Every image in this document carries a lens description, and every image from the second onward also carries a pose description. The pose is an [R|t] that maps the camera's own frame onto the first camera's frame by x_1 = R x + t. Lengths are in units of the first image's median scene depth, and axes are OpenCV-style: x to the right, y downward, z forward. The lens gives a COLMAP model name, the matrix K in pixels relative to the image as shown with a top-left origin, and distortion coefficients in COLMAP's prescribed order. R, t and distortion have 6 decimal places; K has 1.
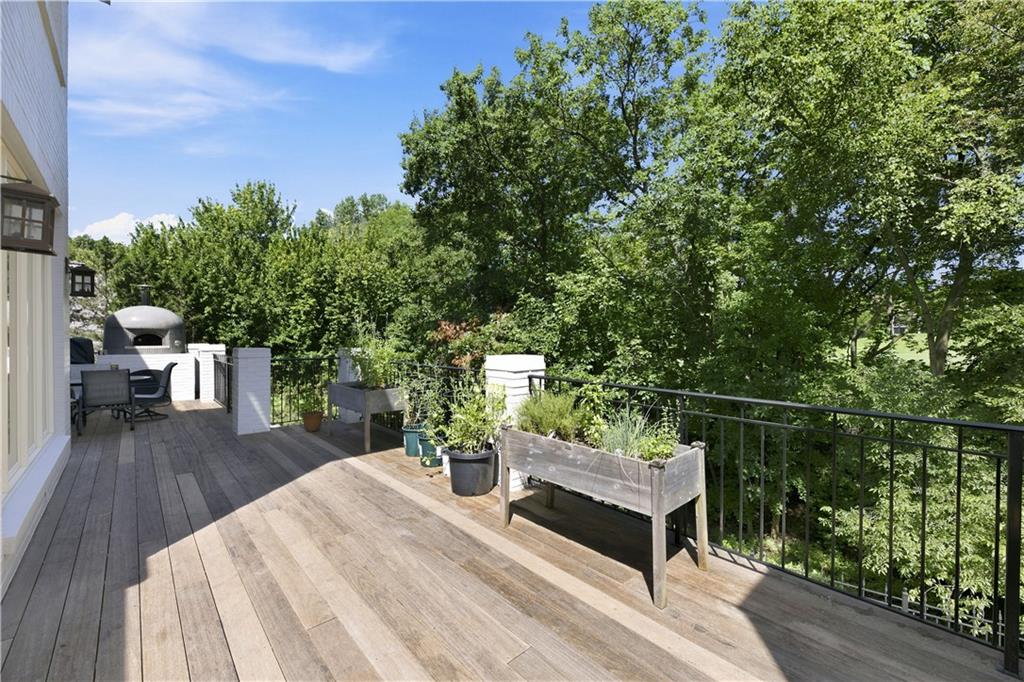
lens RADIAL K [[418.1, 0, 513.1], [0, 418.1, 339.5], [0, 0, 1]] dist [0.000038, -0.000011]
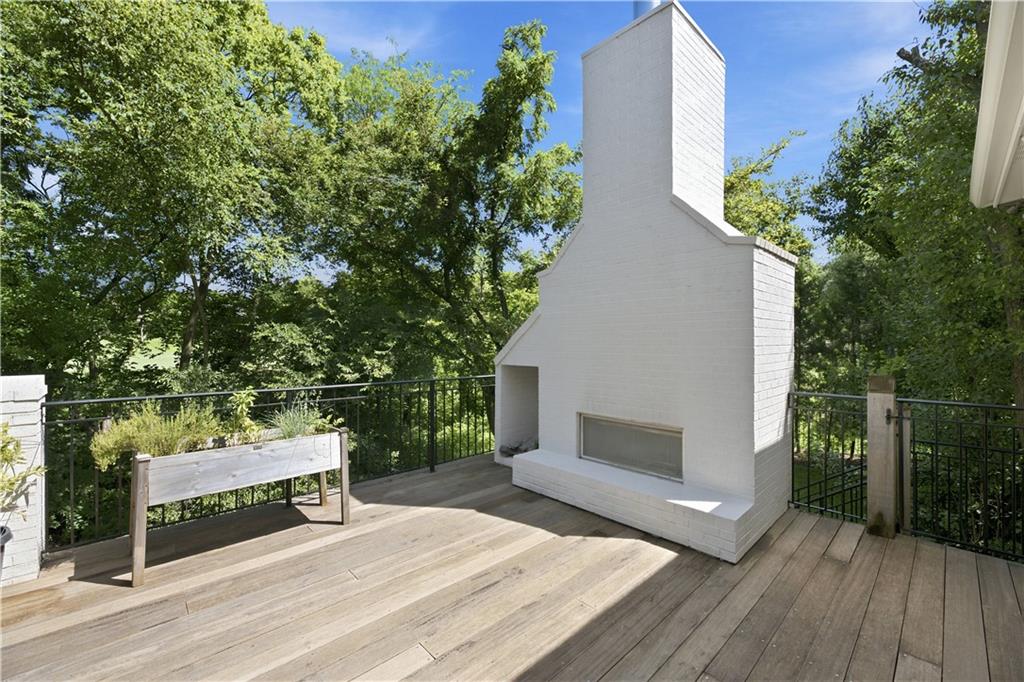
lens RADIAL K [[418.1, 0, 513.1], [0, 418.1, 343.4], [0, 0, 1]] dist [0.000038, -0.000011]
pose [[-0.010675, -0.001190, 0.999942, -0.972374], [0.007598, 0.999970, 0.001271, -0.015301], [-0.999914, 0.007611, -0.010666, 0.329372]]
